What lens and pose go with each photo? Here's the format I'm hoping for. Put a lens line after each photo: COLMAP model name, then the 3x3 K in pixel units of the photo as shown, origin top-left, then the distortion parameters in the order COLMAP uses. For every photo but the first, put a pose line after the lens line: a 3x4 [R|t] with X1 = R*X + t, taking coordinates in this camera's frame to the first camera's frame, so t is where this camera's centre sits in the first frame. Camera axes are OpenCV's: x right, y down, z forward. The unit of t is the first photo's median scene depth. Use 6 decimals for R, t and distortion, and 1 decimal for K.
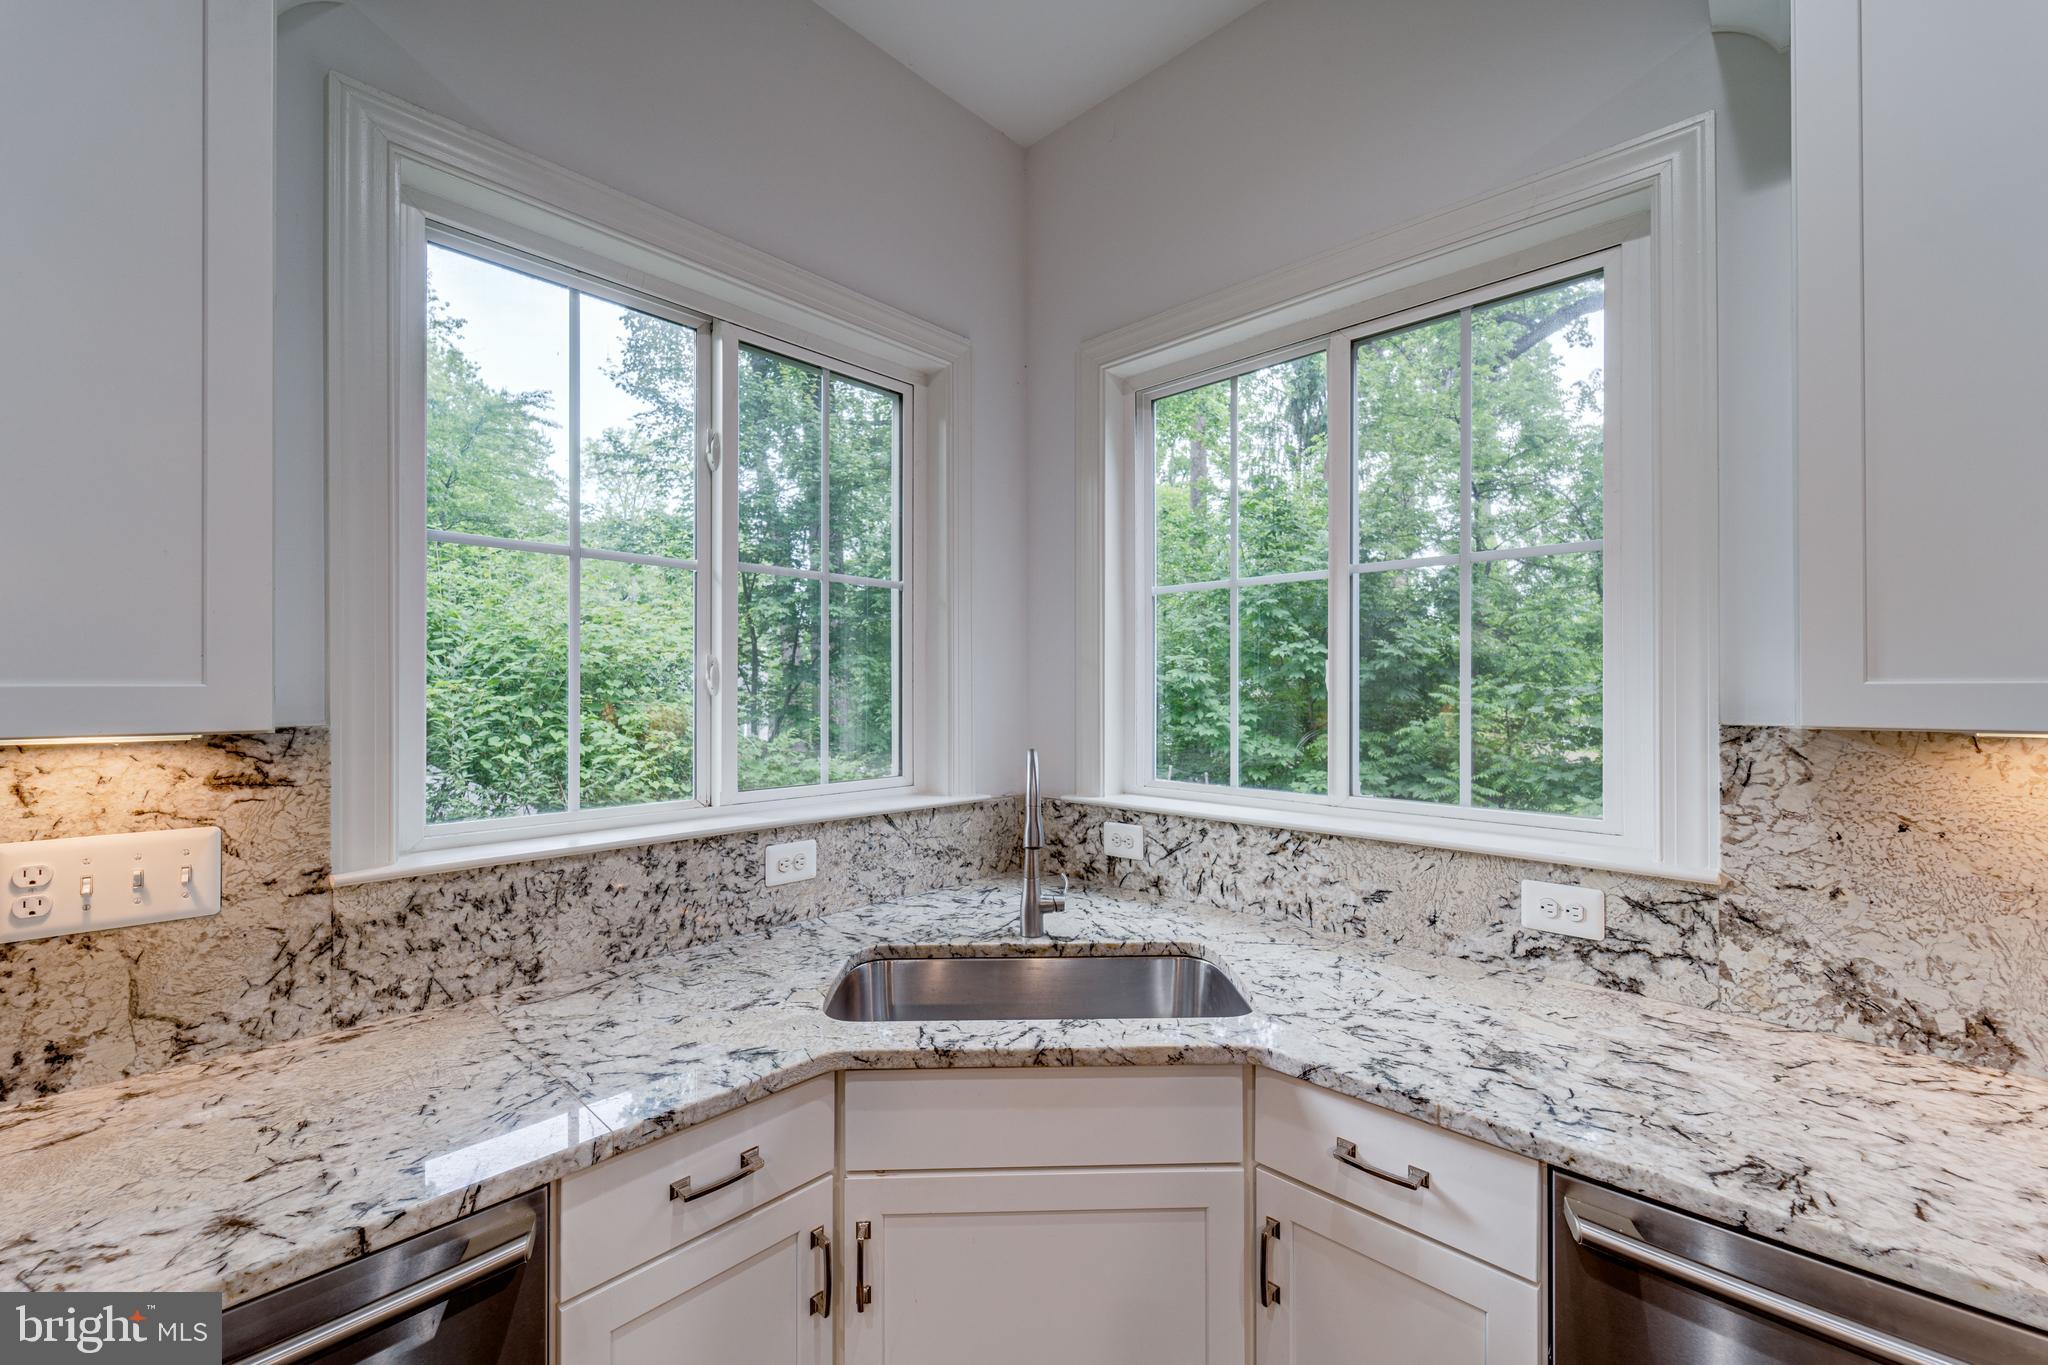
lens RADIAL K [[821.2, 0, 1029.4], [0, 821.2, 682.7], [0, 0, 1]] dist [-0.000458, -0.001142]
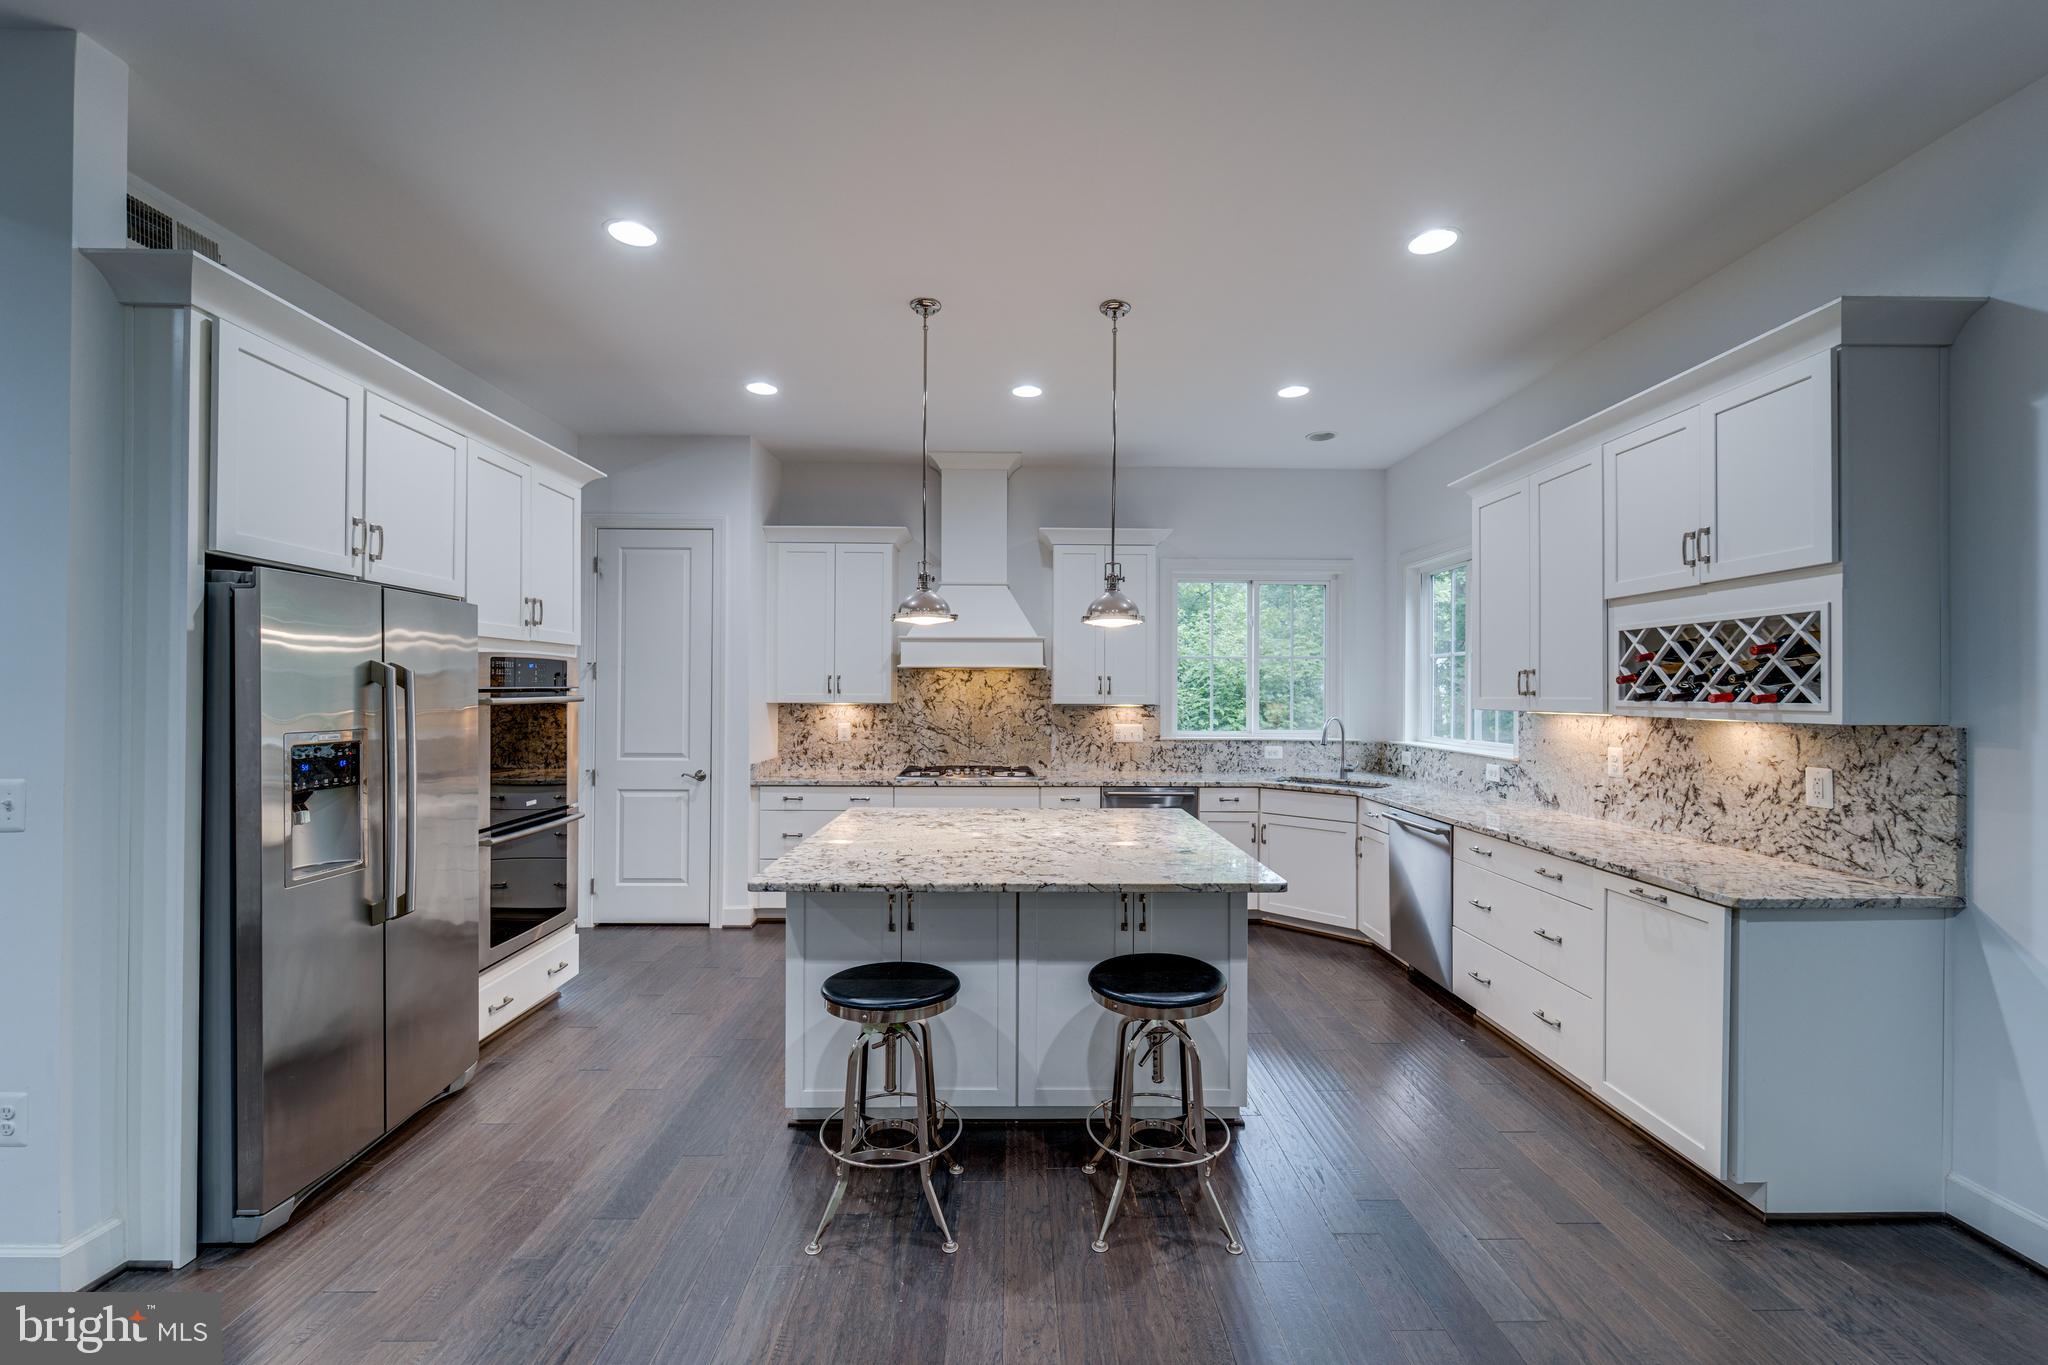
lens RADIAL K [[821.2, 0, 1018.1], [0, 821.2, 685.5], [0, 0, 1]] dist [-0.000458, -0.001142]
pose [[0.688970, -0.002509, -0.724785, 1.538796], [0.000744, 0.999996, -0.002754, -0.032560], [0.724789, 0.001358, 0.688969, -2.189312]]
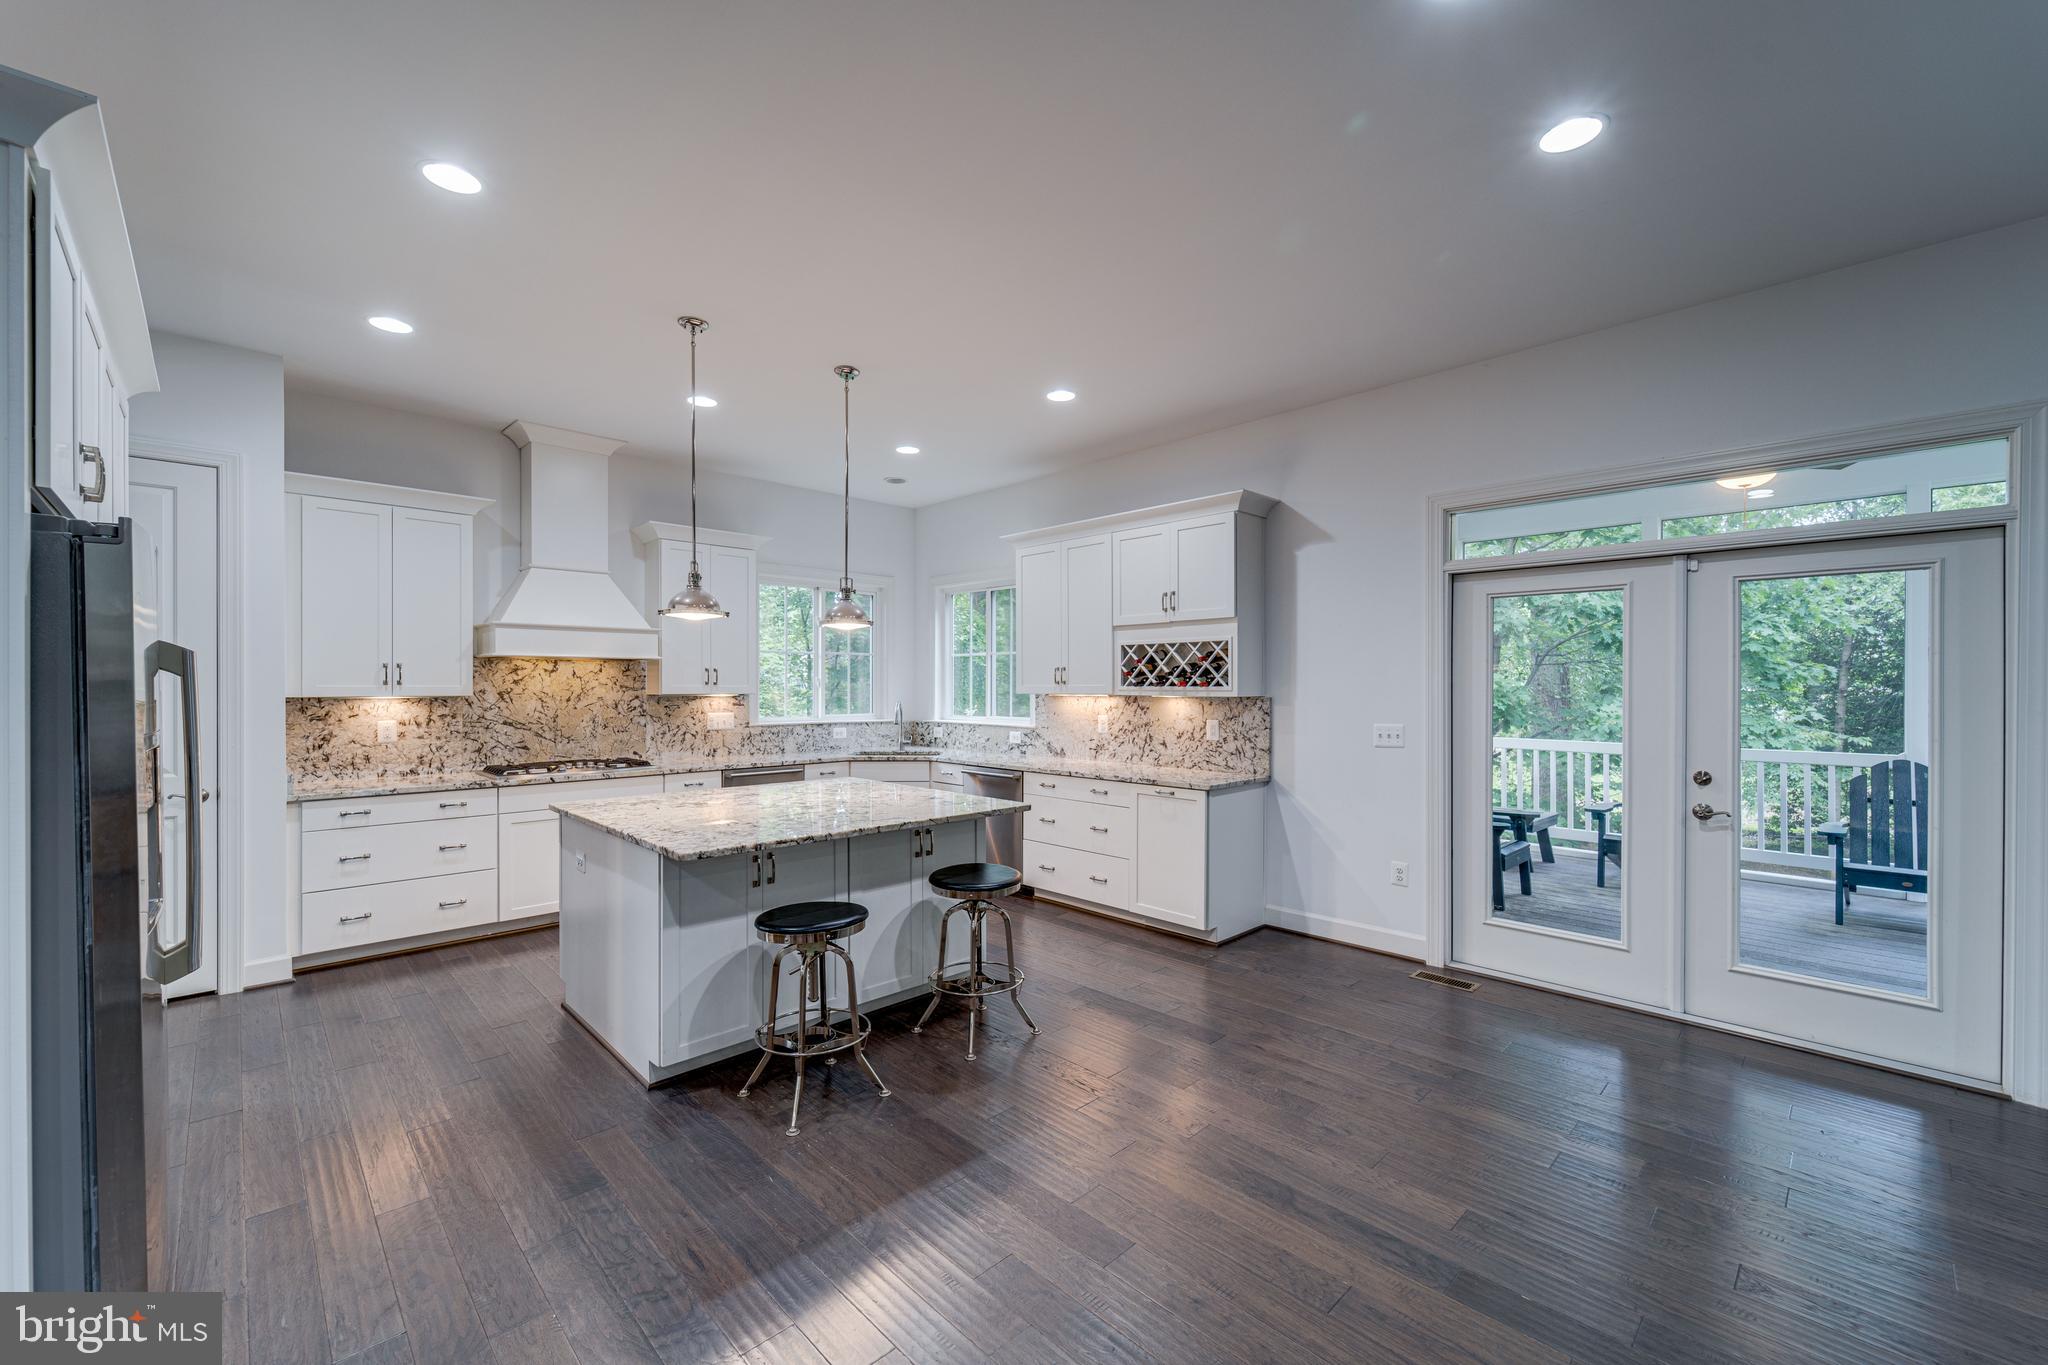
lens RADIAL K [[821.2, 0, 1018.5], [0, 821.2, 682.8], [0, 0, 1]] dist [-0.000458, -0.001142]
pose [[0.998371, 0.000198, -0.057047, 0.864832], [0.000085, 0.999988, 0.004966, -0.031727], [0.057048, -0.004963, 0.998359, -3.156327]]
